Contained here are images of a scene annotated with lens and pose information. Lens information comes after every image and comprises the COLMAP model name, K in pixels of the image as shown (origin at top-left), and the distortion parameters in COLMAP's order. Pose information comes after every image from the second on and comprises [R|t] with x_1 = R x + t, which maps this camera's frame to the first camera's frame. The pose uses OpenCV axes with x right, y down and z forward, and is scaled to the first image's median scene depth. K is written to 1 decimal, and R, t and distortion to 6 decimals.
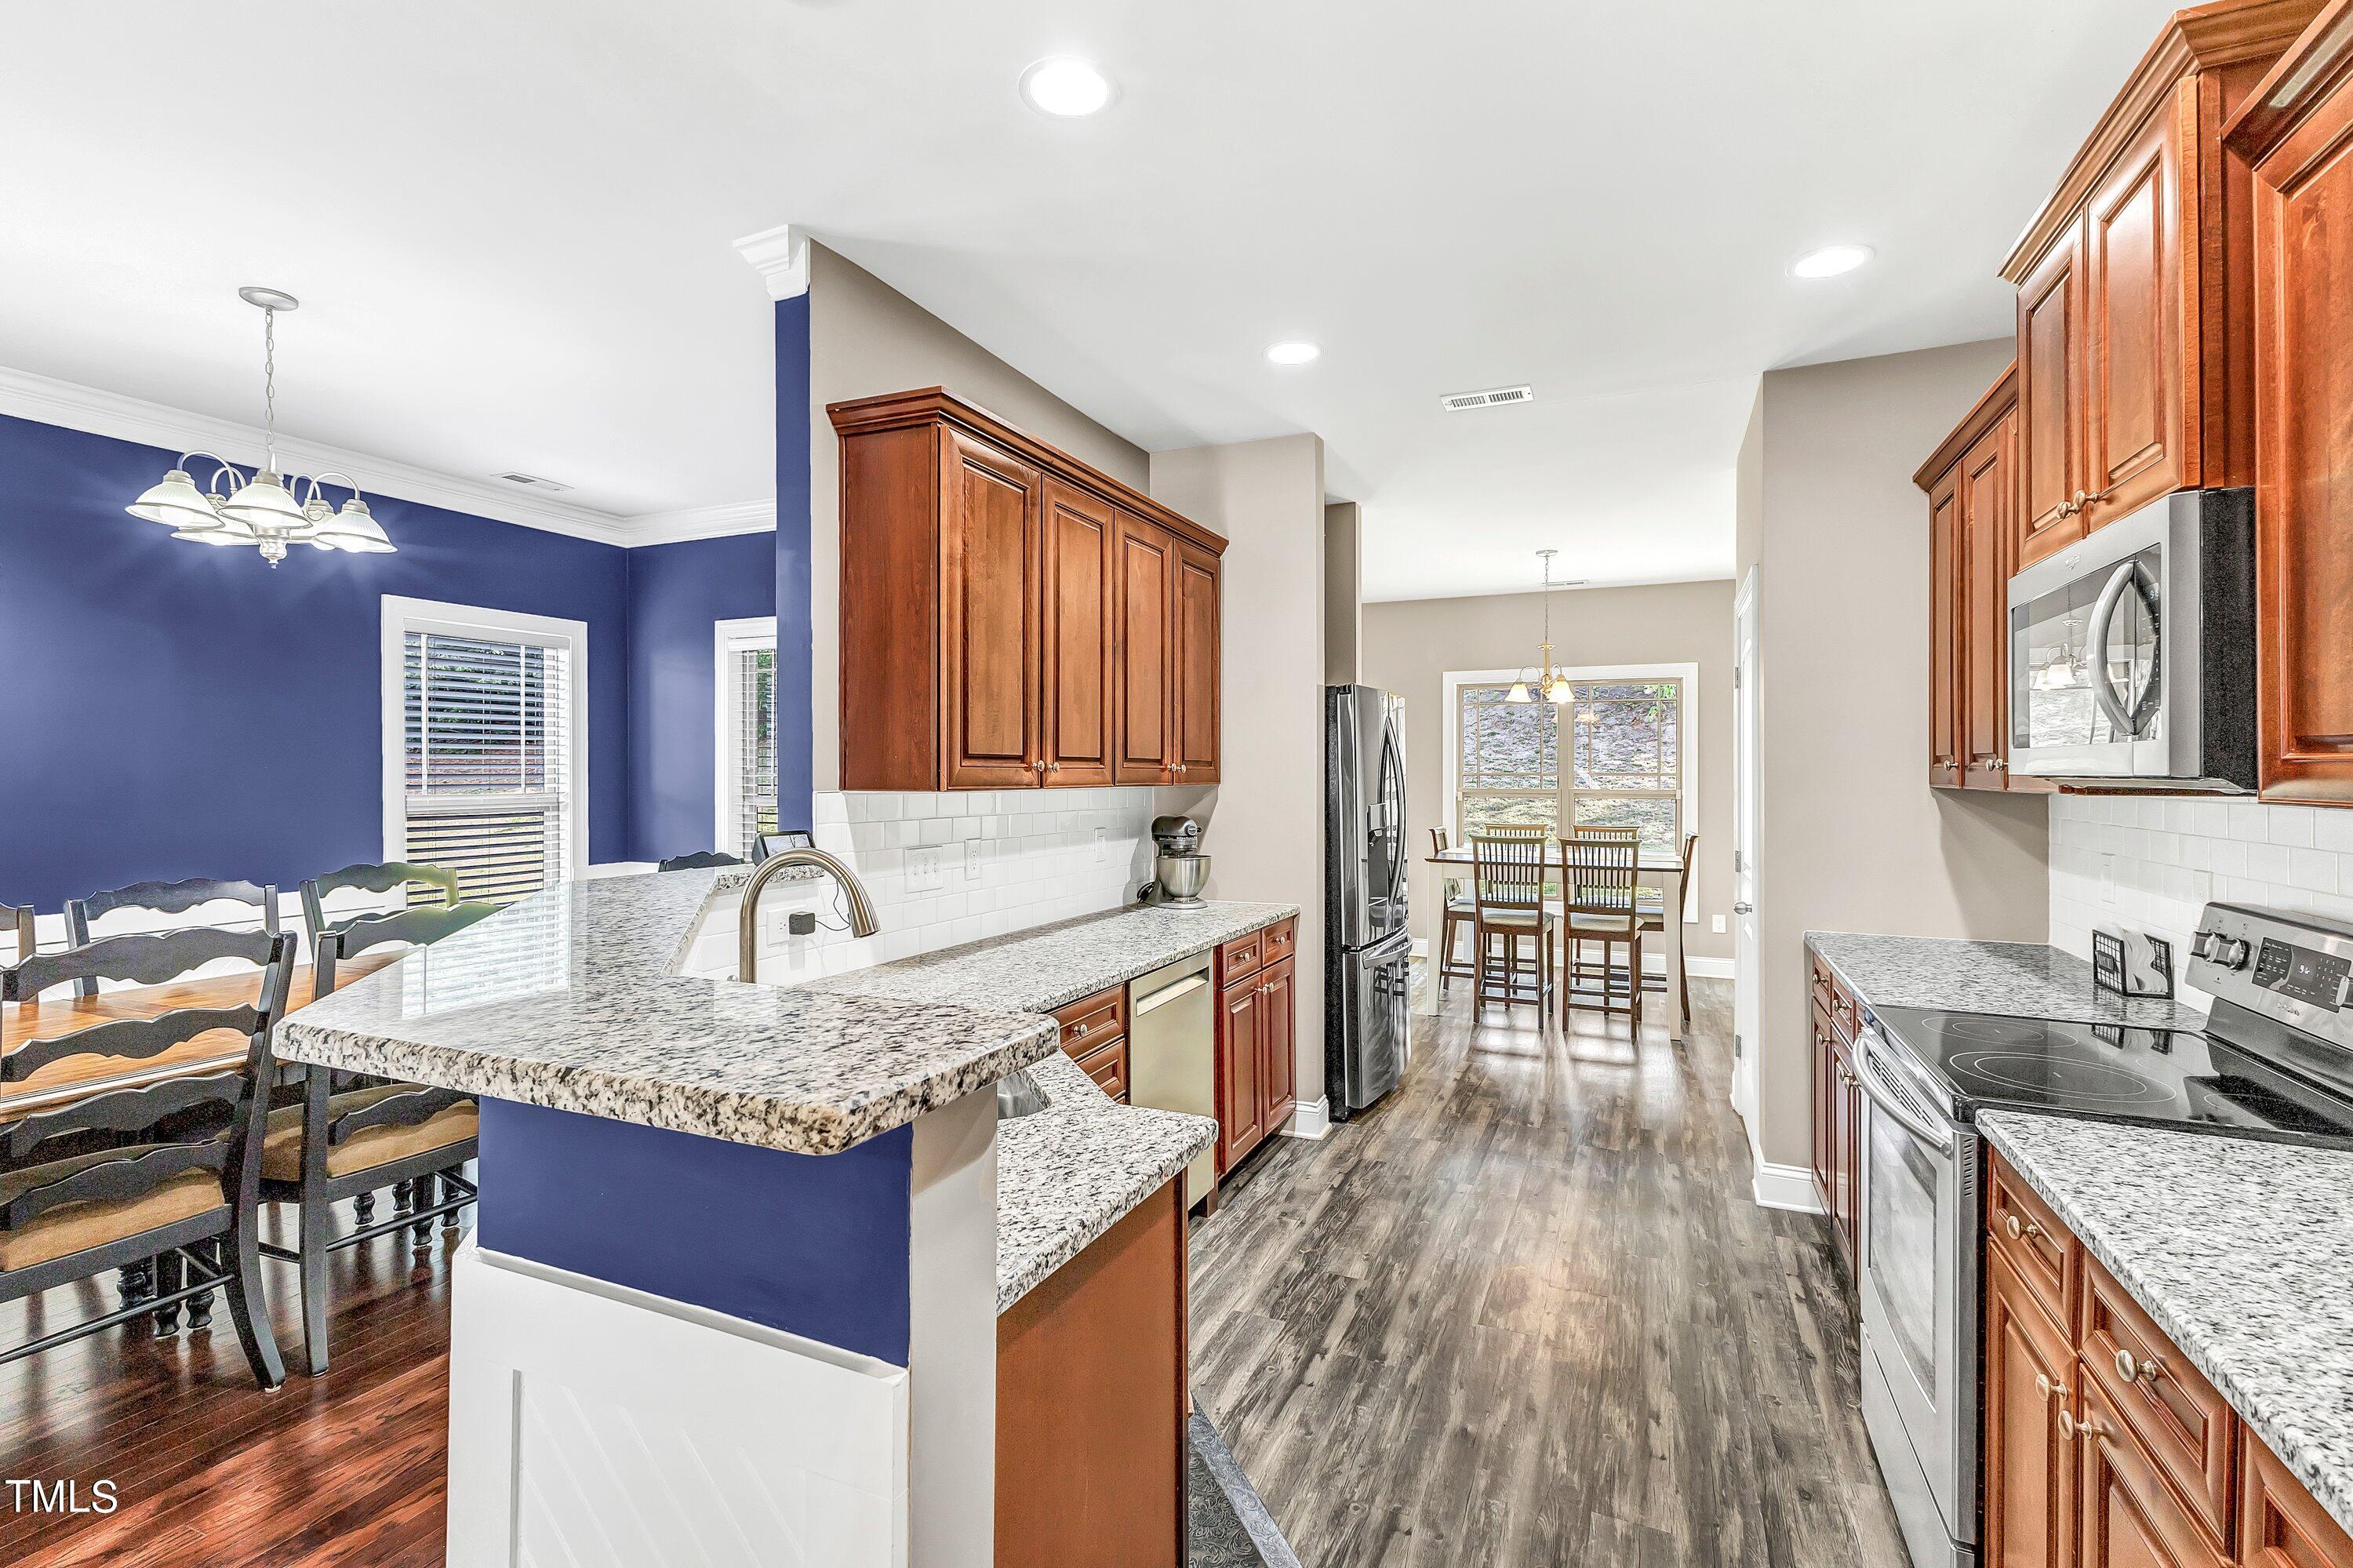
lens RADIAL K [[1066.9, 0, 1178.6], [0, 1066.9, 758.2], [0, 0, 1]] dist [0.016592, -0.000024]
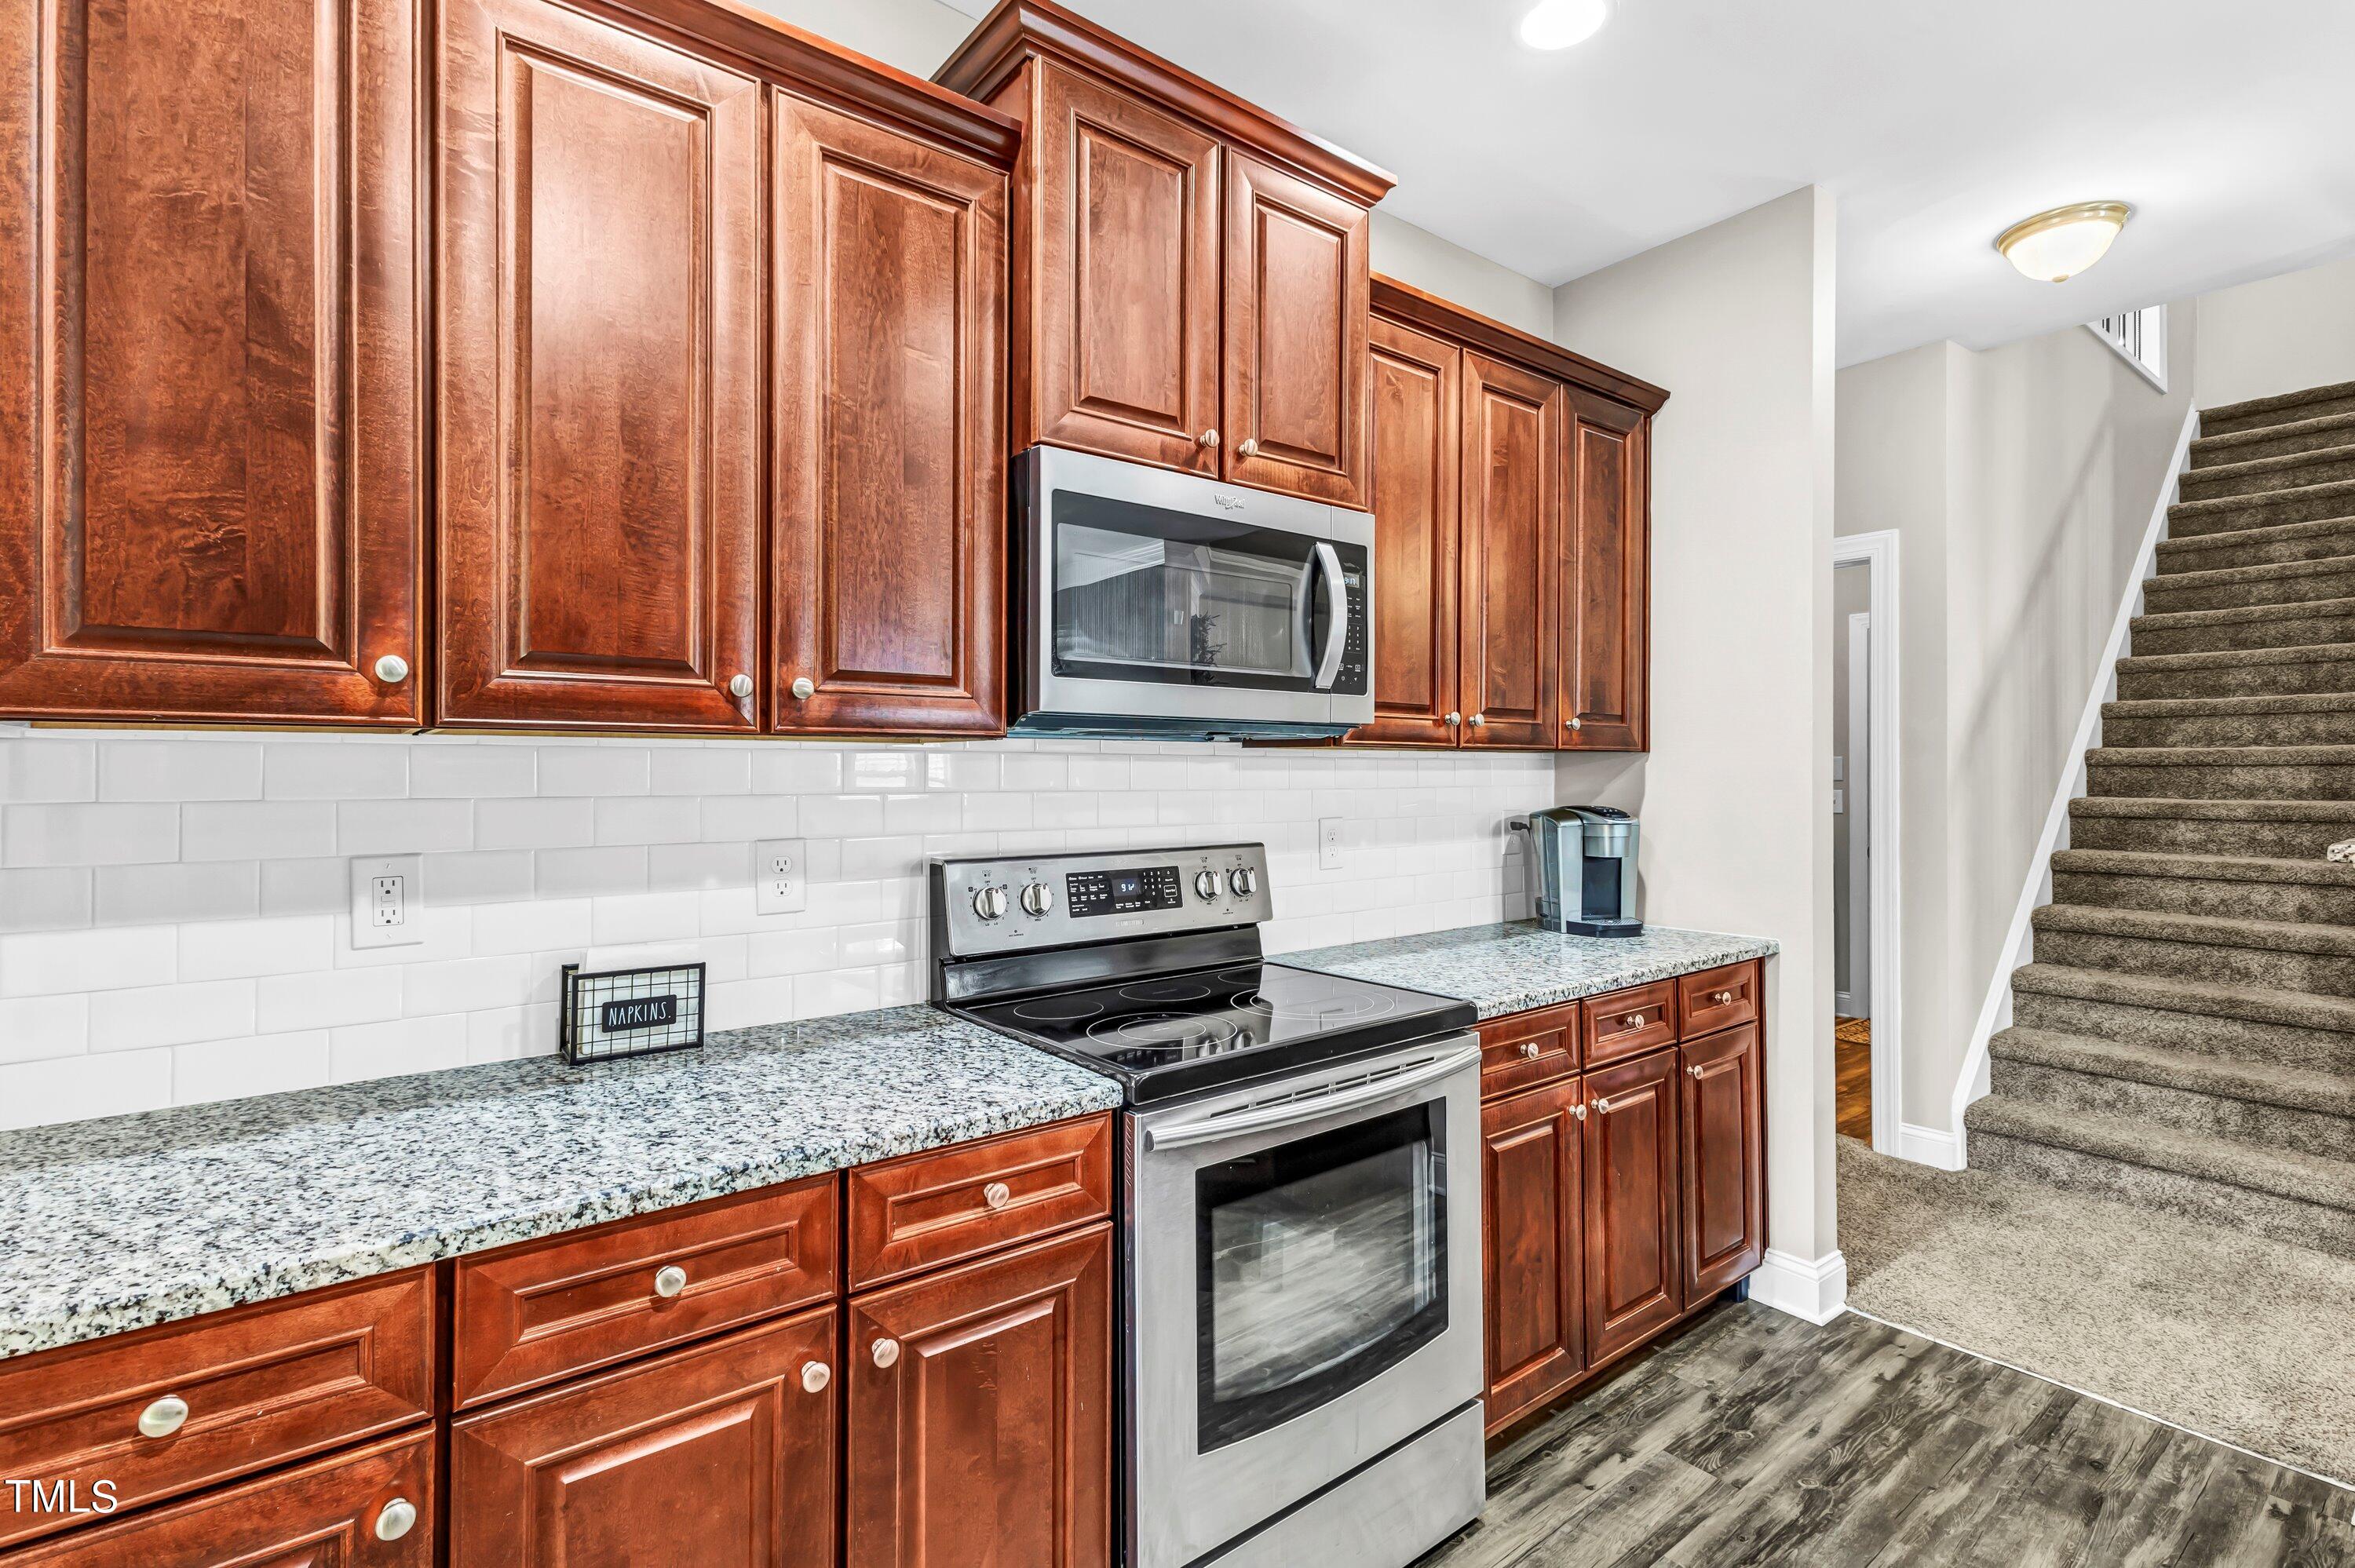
lens RADIAL K [[1086.7, 0, 1175.8], [0, 1086.7, 766.7], [0, 0, 1]] dist [0.020418, -0.005421]
pose [[-0.881549, -0.002999, 0.472082, 0.308467], [-0.010030, 0.999873, -0.012378, 0.055134], [-0.471985, -0.015647, -0.881468, 1.459934]]
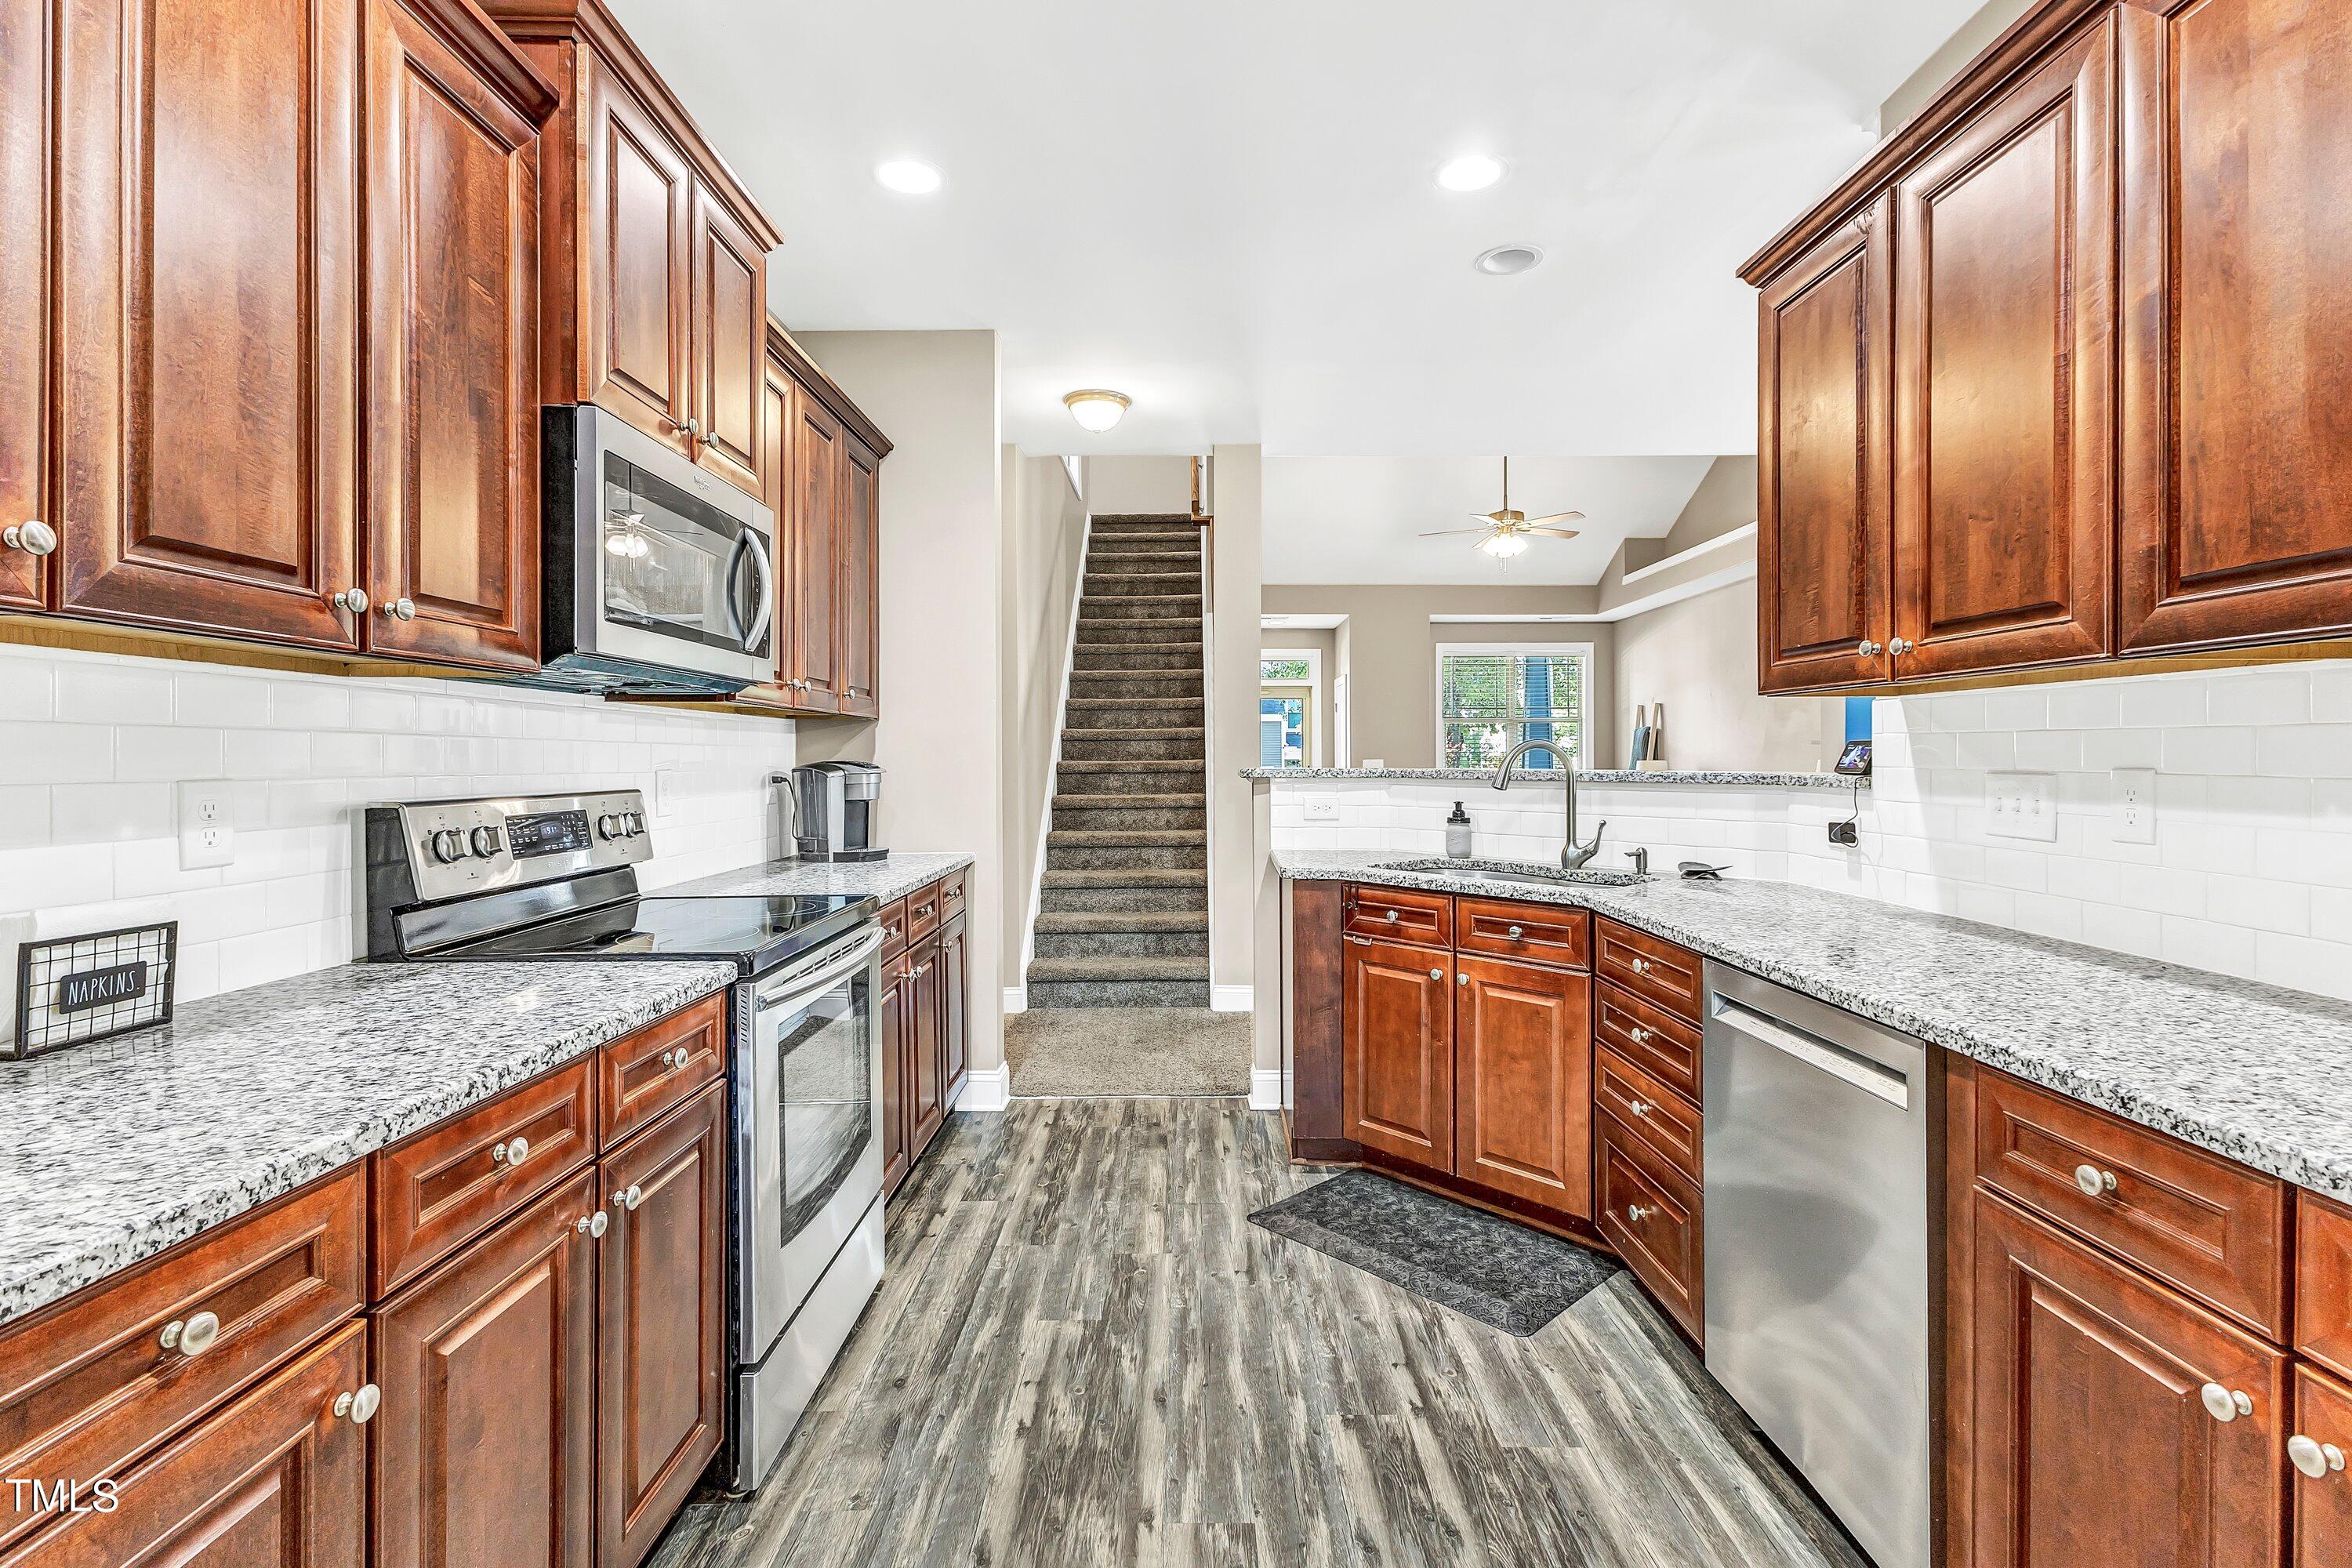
lens RADIAL K [[1062.3, 0, 1172.9], [0, 1062.3, 758.8], [0, 0, 1]] dist [0.008968, -0.000273]
pose [[-0.921895, 0.000825, -0.387438, 0.617617], [0.005925, 0.999911, -0.011970, 0.095864], [0.387394, -0.013331, -0.921818, 1.710796]]
